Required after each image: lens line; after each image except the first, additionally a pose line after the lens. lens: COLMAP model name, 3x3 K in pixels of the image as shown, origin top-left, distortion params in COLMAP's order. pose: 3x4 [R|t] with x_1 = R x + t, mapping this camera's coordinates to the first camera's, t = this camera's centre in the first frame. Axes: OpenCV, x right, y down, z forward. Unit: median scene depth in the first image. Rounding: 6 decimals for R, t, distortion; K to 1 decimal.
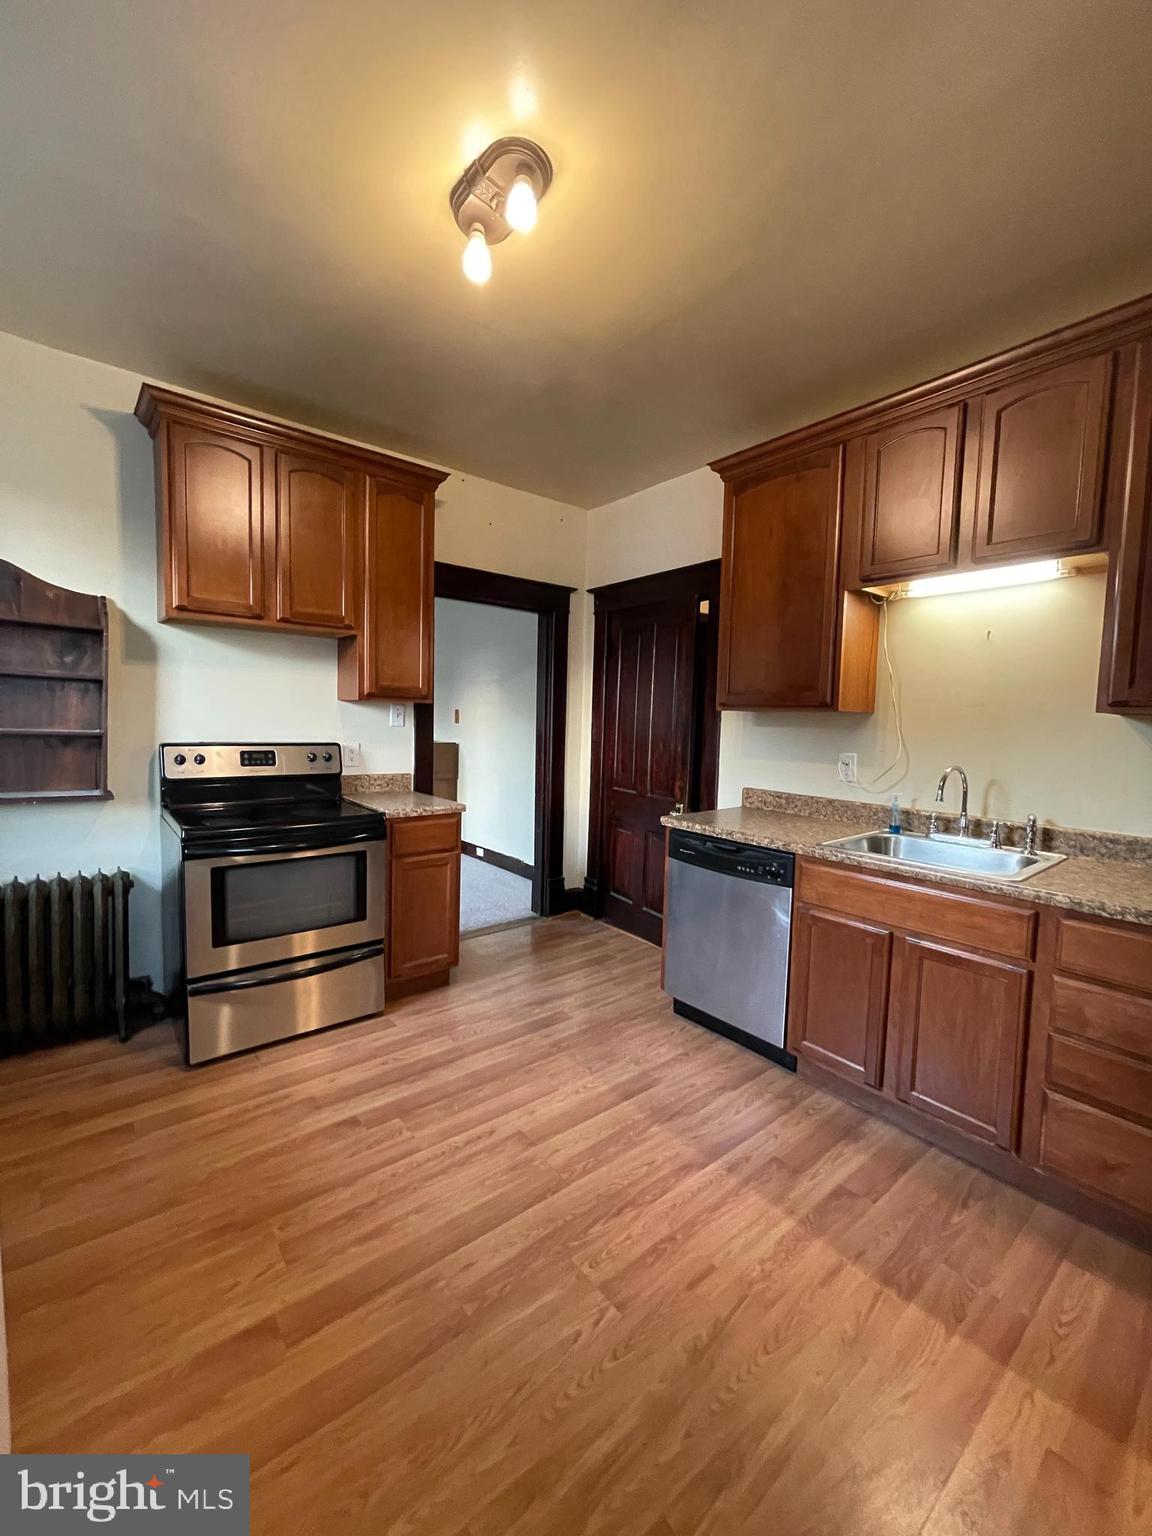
lens RADIAL K [[616.0, 0, 574.1], [0, 616.0, 761.1], [0, 0, 1]] dist [-0.005681, 0.001731]
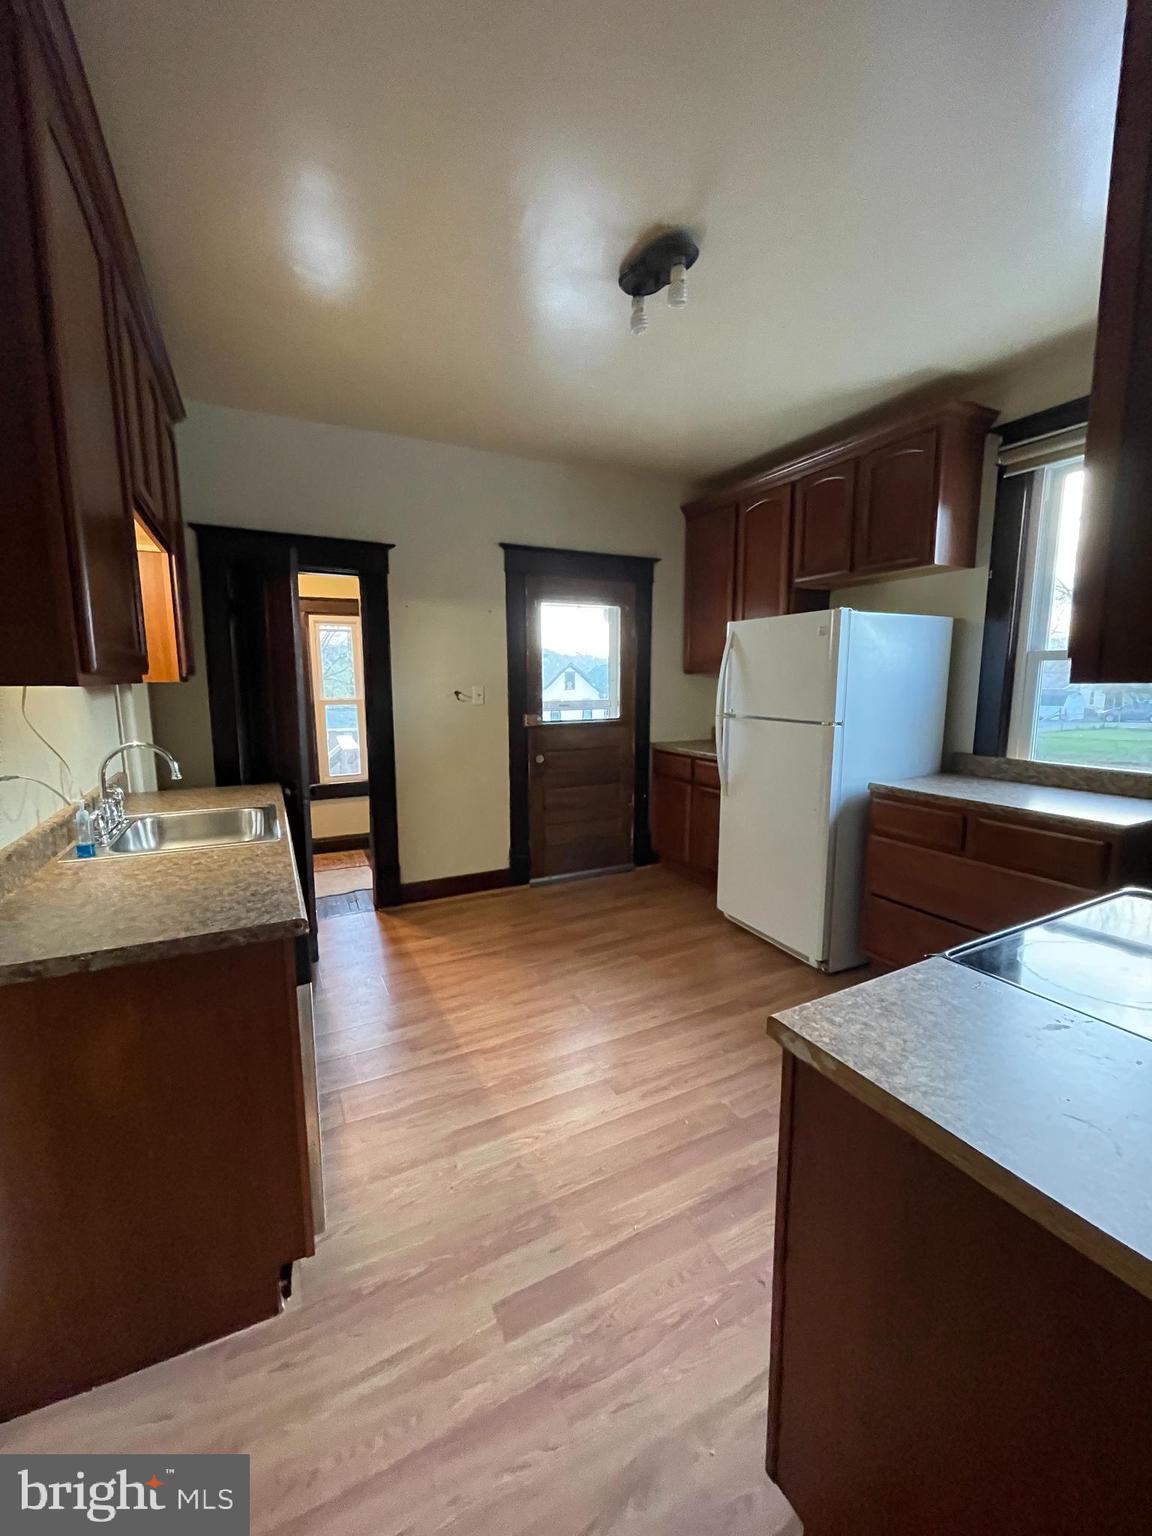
lens RADIAL K [[616.0, 0, 579.4], [0, 616.0, 766.5], [0, 0, 1]] dist [-0.005681, 0.001731]
pose [[-0.978647, -0.061395, 0.196163, -0.183123], [-0.018619, 0.976905, 0.212860, -0.157762], [-0.204701, 0.204662, -0.957189, 1.776415]]
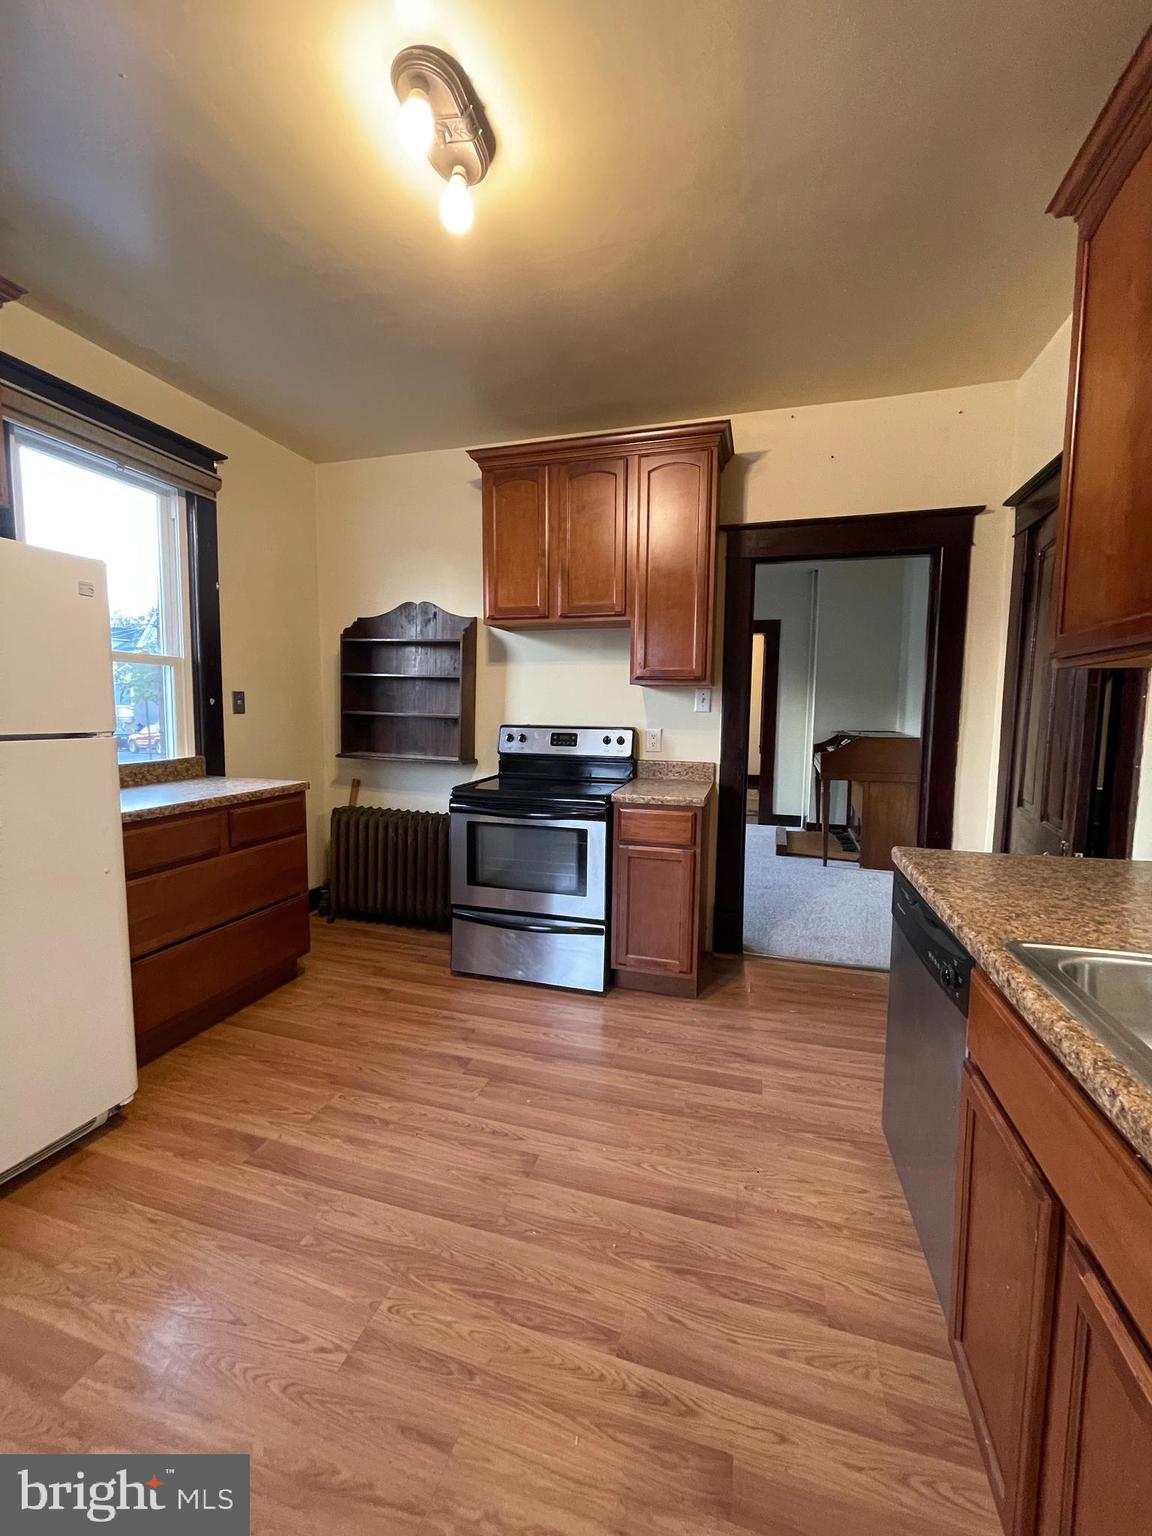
lens RADIAL K [[616.0, 0, 578.5], [0, 616.0, 759.1], [0, 0, 1]] dist [-0.005681, 0.001731]
pose [[0.564758, 0.044071, -0.824079, 0.604343], [-0.052031, 0.998488, 0.017740, 0.014177], [0.823615, 0.032859, 0.566197, 0.495334]]
